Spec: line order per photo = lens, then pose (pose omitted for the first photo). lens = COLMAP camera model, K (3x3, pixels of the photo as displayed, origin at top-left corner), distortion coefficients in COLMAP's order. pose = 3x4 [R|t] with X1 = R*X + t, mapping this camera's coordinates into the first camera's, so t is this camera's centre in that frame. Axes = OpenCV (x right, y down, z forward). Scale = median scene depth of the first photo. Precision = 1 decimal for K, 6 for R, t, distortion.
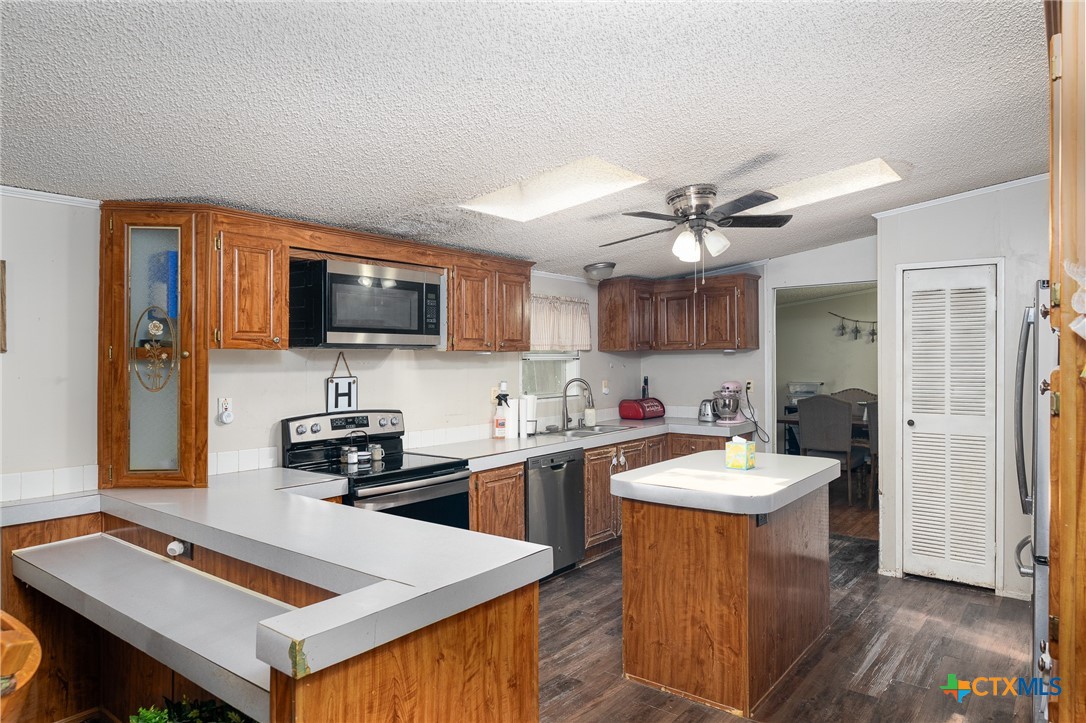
lens RADIAL K [[682.0, 0, 543.0], [0, 682.0, 361.5], [0, 0, 1]] dist [-0.001432, -0.000117]
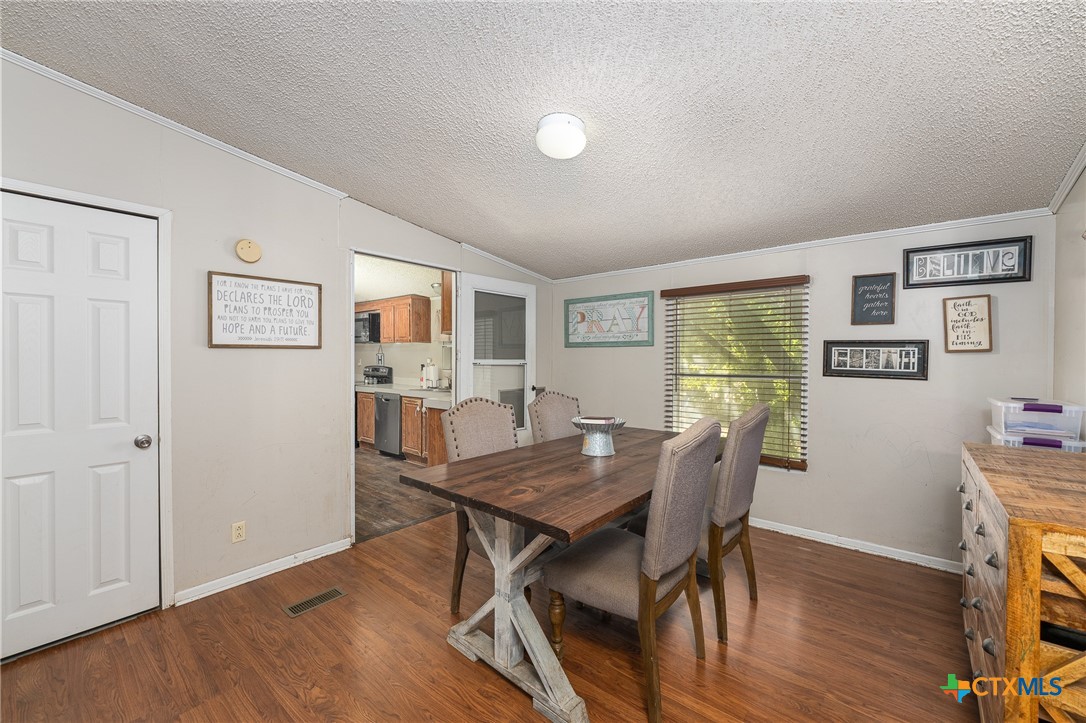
lens RADIAL K [[431.8, 0, 543.0], [0, 431.8, 361.5], [0, 0, 1]] dist [-0.000570, -0.000040]
pose [[-0.037616, 0.020311, -0.999086, 1.463929], [-0.002567, 0.999788, 0.020422, 0.017212], [0.999289, 0.003333, -0.037556, 1.747457]]
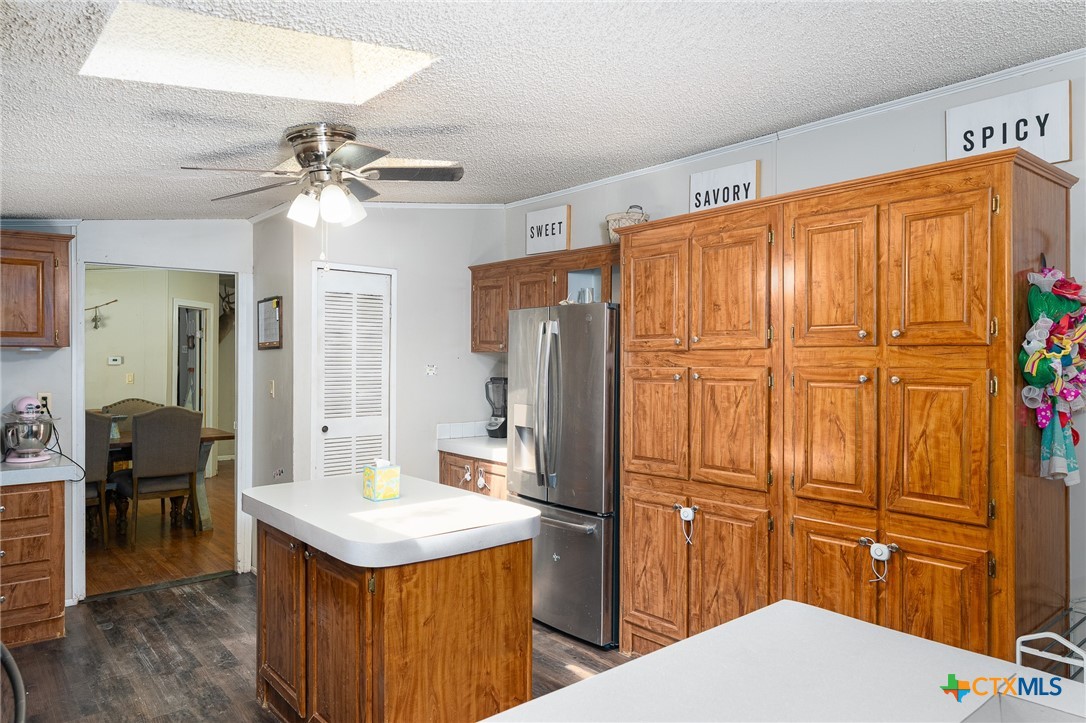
lens RADIAL K [[721.0, 0, 543.0], [0, 721.0, 361.5], [0, 0, 1]] dist [-0.000285, -0.001122]
pose [[0.209363, 0.001220, 0.977837, -0.445318], [0.004146, 0.999989, -0.002135, -0.001597], [-0.977829, 0.004501, 0.209355, 0.567298]]
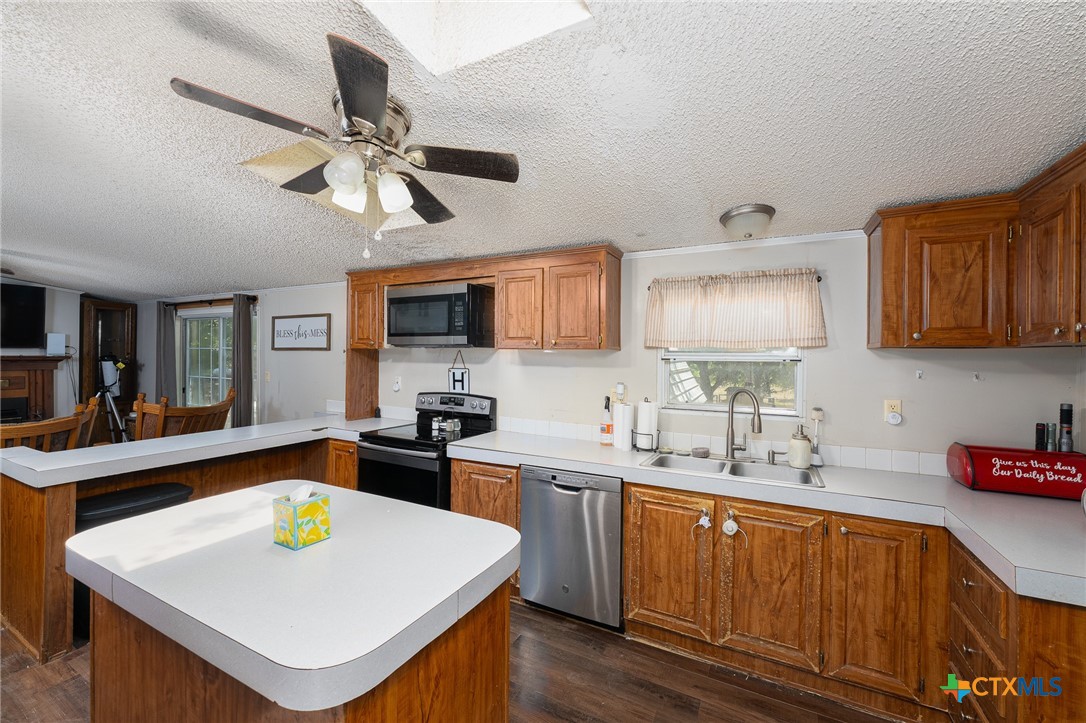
lens RADIAL K [[431.8, 0, 543.0], [0, 431.8, 361.5], [0, 0, 1]] dist [-0.000570, -0.000040]
pose [[0.184955, 0.019574, -0.982552, 0.613989], [-0.016462, 0.999723, 0.016818, -0.009005], [0.982609, 0.013064, 0.185226, 1.013523]]
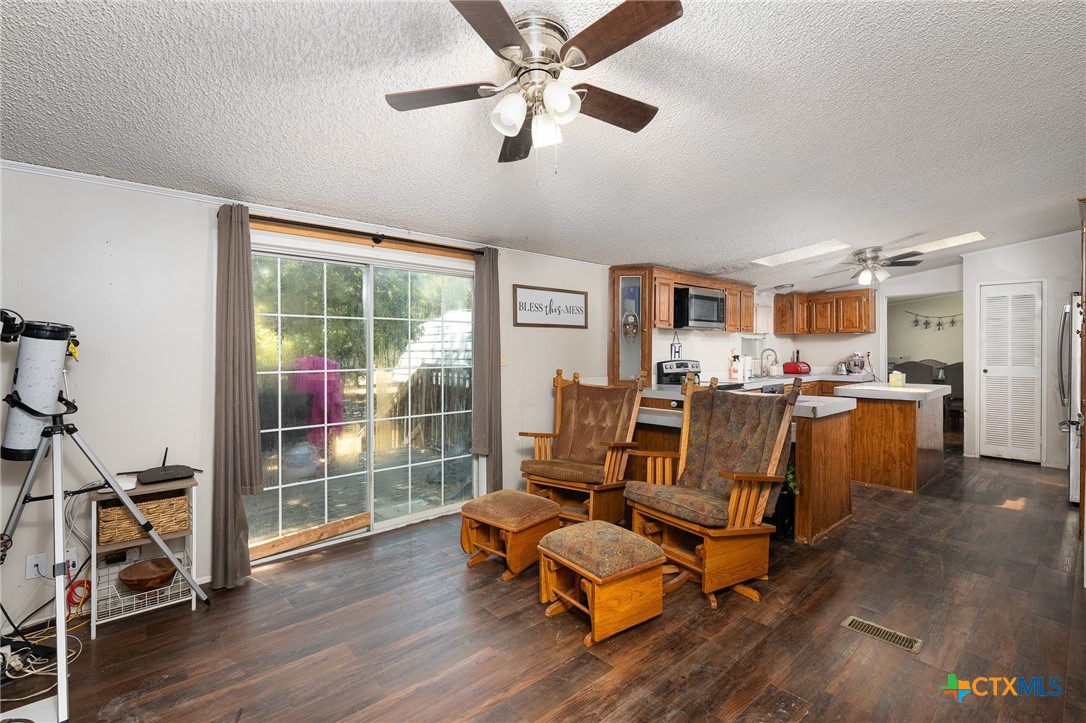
lens RADIAL K [[495.7, 0, 540.3], [0, 495.7, 351.6], [0, 0, 1]] dist [-0.001705, -0.000516]
pose [[0.983381, 0.002204, -0.181540, -0.432042], [-0.002428, 0.999997, -0.001009, 0.050294], [0.181538, 0.001433, 0.983383, -0.566017]]
